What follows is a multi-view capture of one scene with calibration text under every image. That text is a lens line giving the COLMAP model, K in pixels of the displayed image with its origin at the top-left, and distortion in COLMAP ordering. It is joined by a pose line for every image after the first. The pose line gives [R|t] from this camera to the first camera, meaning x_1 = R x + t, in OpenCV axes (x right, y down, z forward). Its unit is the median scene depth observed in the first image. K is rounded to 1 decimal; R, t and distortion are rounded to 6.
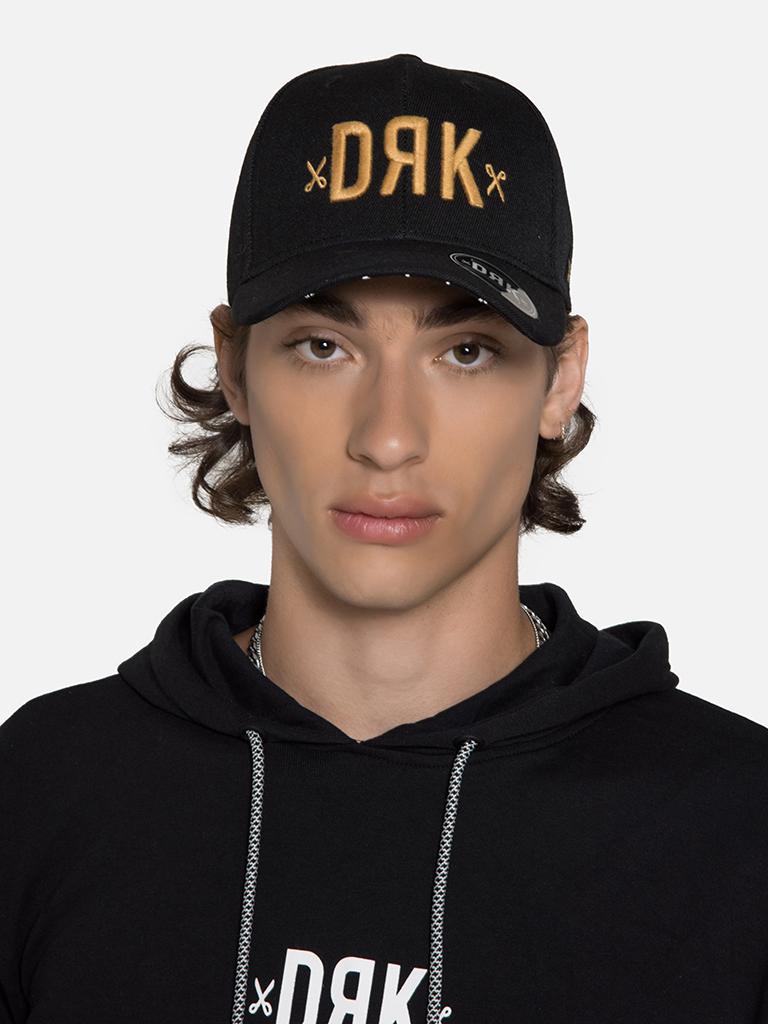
lens RADIAL K [[3035.8, 0, 402.6], [0, 3035.8, 442.7], [0, 0, 1]] dist [0.223700, 0.000000]
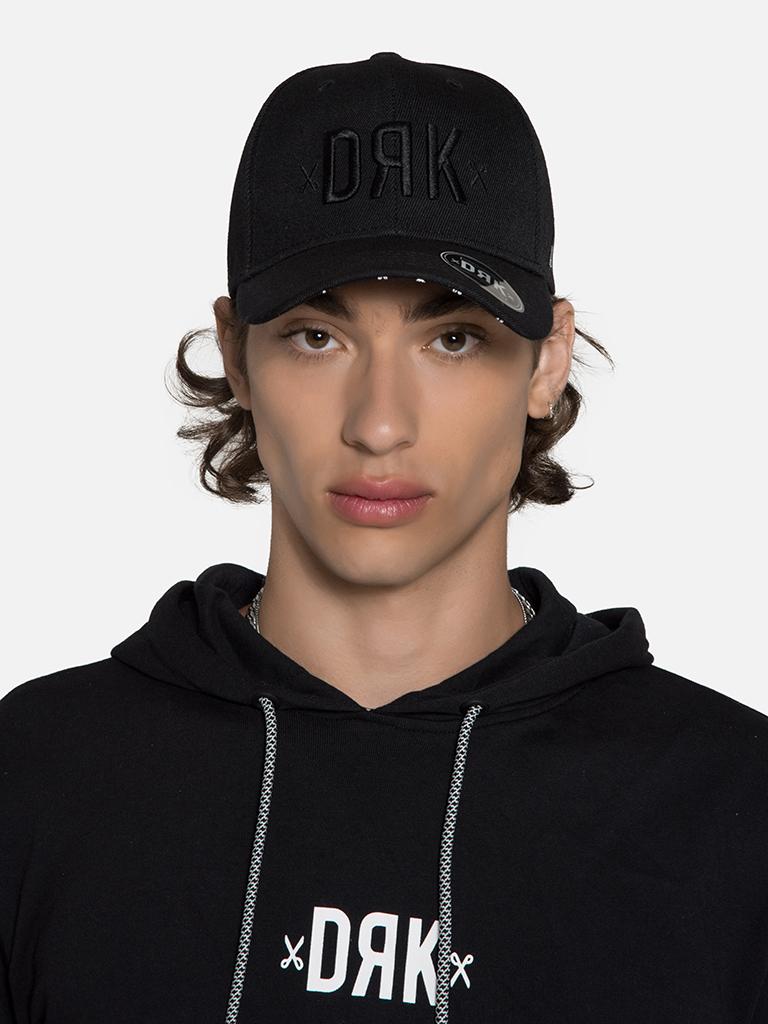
lens RADIAL K [[3200.2, 0, 382.1], [0, 3200.2, 505.4], [0, 0, 1]] dist [-0.677180, 0.000000]
pose [[0.999581, -0.018286, -0.022419, 0.019576], [0.019061, 0.999210, 0.034868, -0.011324], [0.021764, -0.035281, 0.999140, -0.106429]]
